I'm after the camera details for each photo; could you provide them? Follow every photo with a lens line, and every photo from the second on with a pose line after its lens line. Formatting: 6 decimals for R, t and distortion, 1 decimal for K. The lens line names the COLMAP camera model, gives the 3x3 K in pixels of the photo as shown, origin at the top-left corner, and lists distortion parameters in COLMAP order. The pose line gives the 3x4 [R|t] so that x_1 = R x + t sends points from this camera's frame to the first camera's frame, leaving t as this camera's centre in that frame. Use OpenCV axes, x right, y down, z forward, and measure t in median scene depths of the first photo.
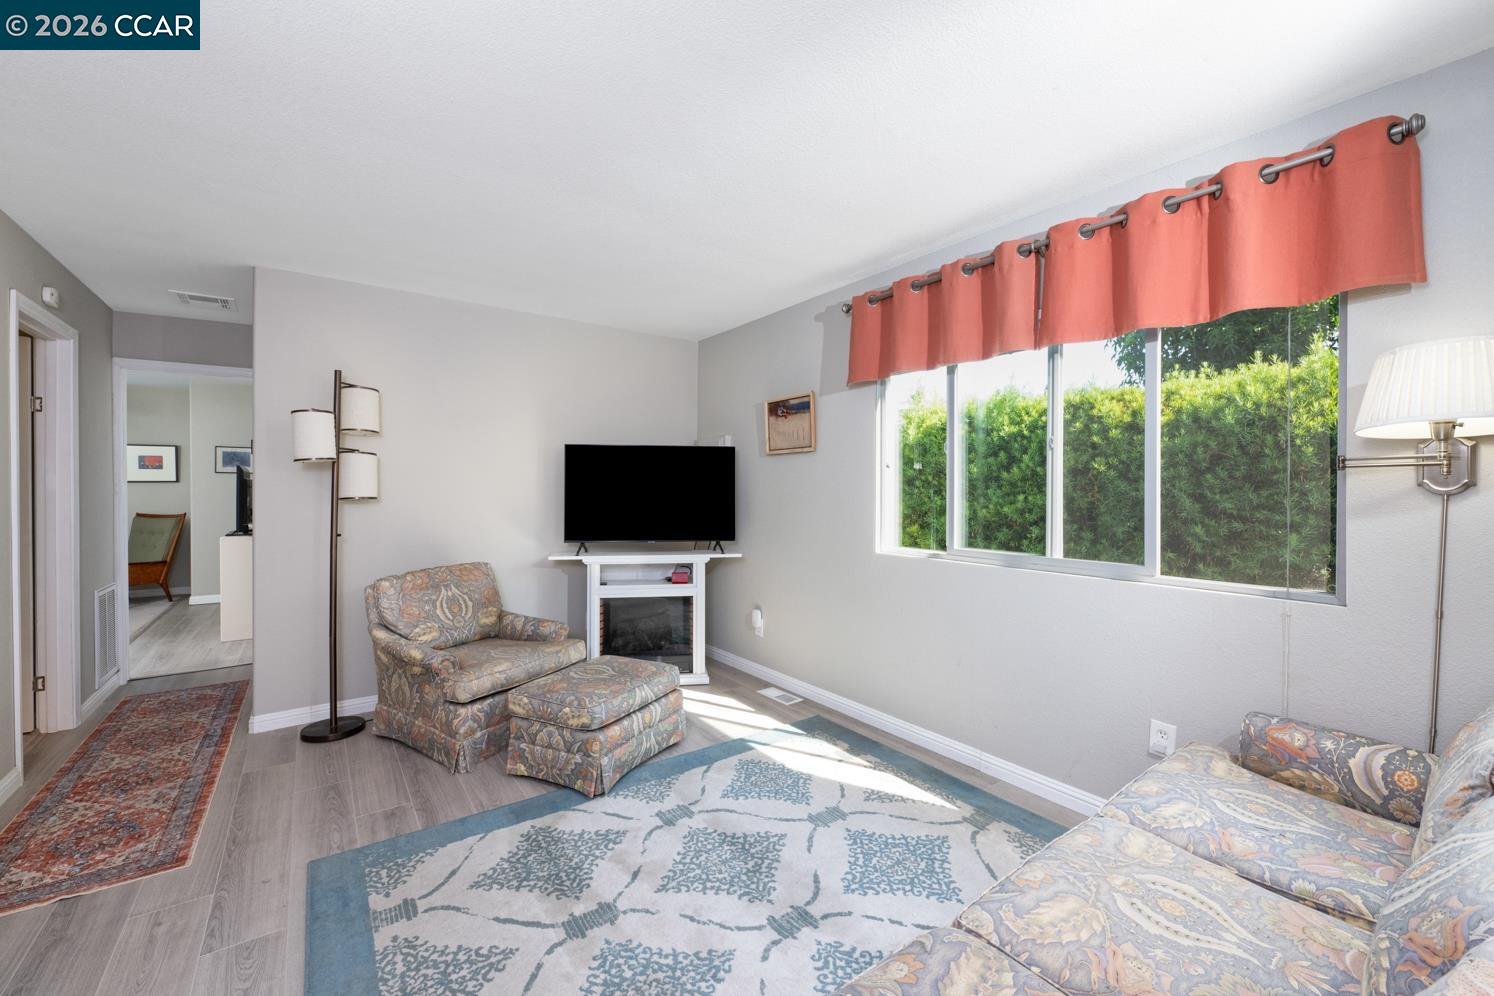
lens RADIAL K [[592.1, 0, 732.4], [0, 592.1, 491.9], [0, 0, 1]] dist [-0.013029, -0.000022]
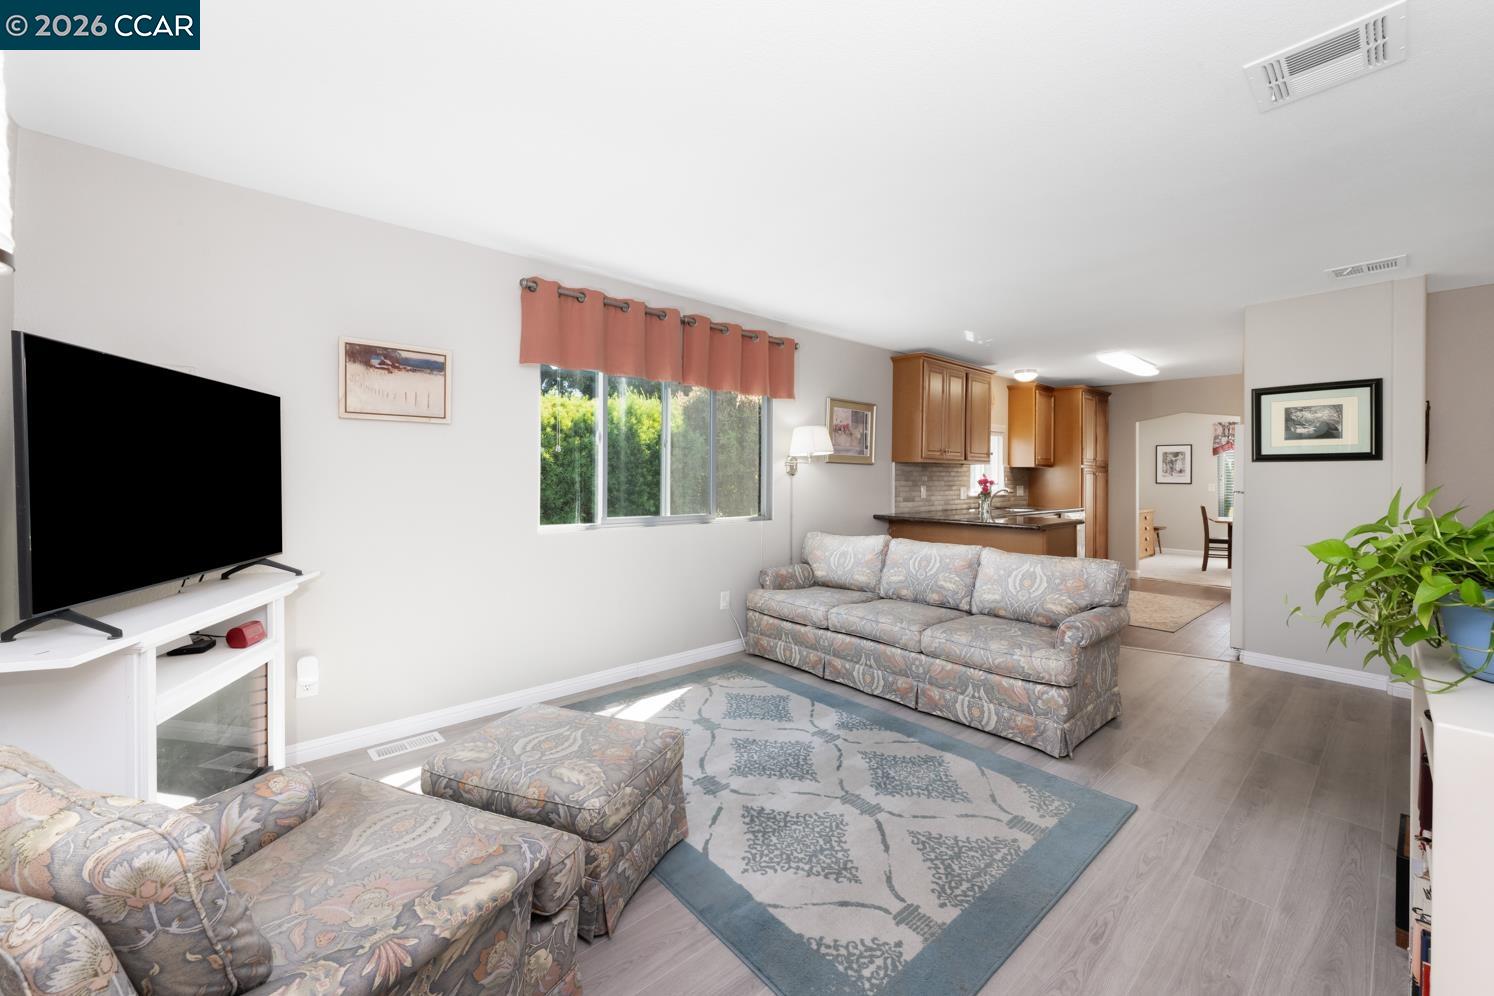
lens RADIAL K [[575.0, 0, 752.3], [0, 575.0, 477.4], [0, 0, 1]] dist [-0.000874, -0.000072]
pose [[-0.100336, -0.006645, 0.994931, -1.184799], [-0.005438, 0.999966, 0.006130, -0.002029], [-0.994939, -0.004795, -0.100369, 1.099481]]
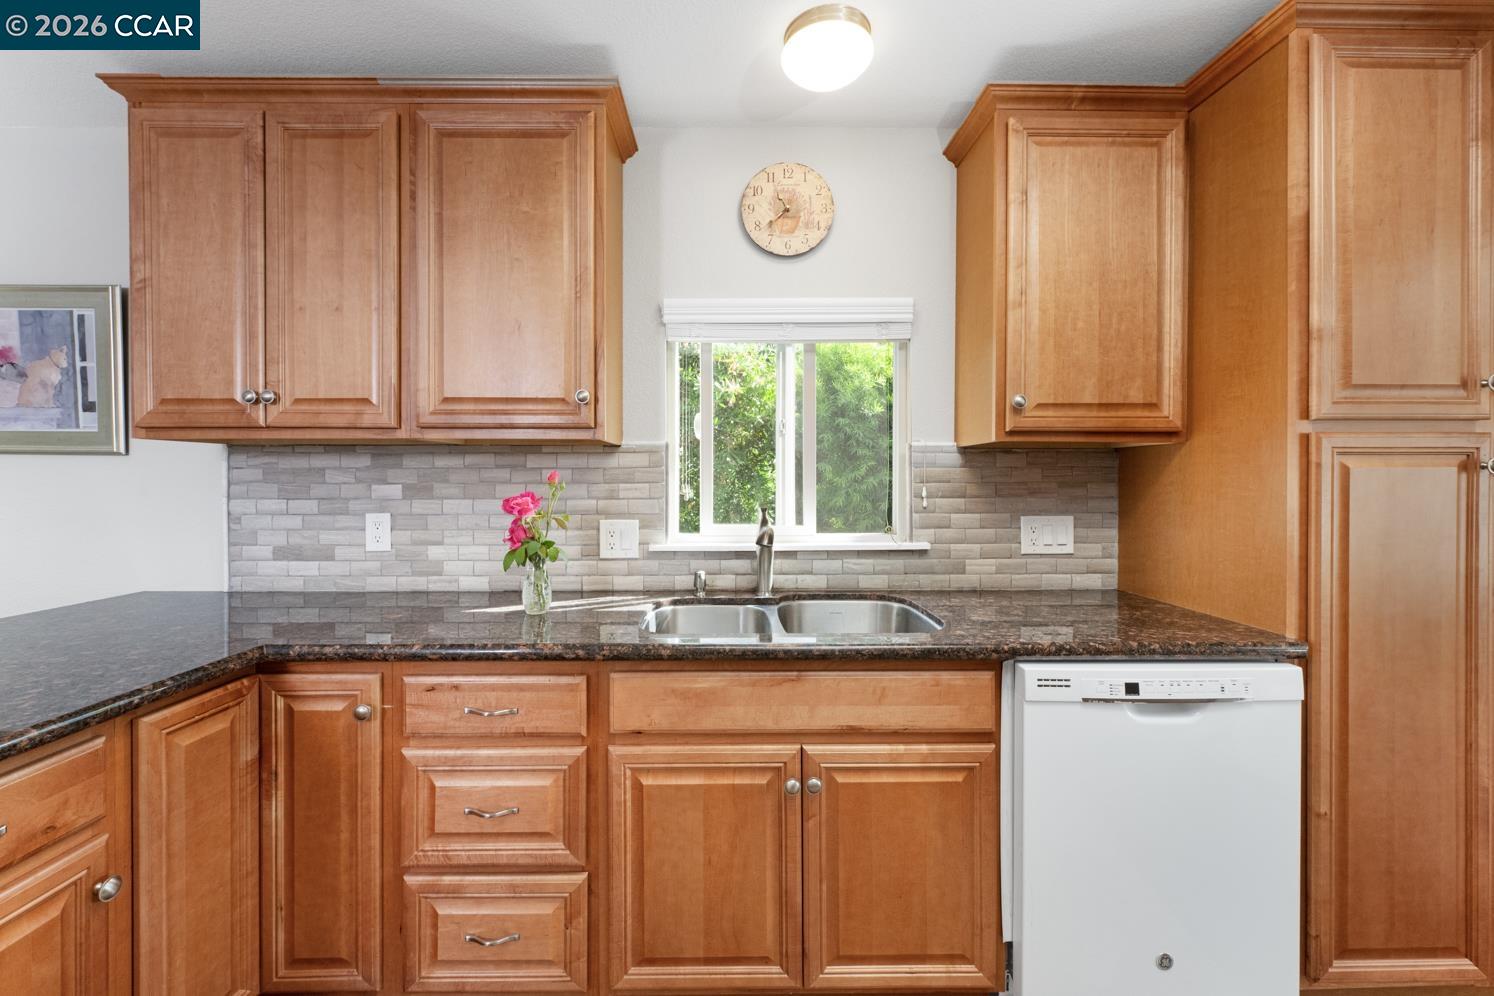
lens RADIAL K [[605.0, 0, 732.7], [0, 605.0, 484.6], [0, 0, 1]] dist [0.001475, 0.000013]
pose [[0.574721, -0.007590, 0.818314, 0.982678], [0.004606, 0.999971, 0.006040, 0.002095], [-0.818337, 0.000298, 0.574739, -0.966058]]
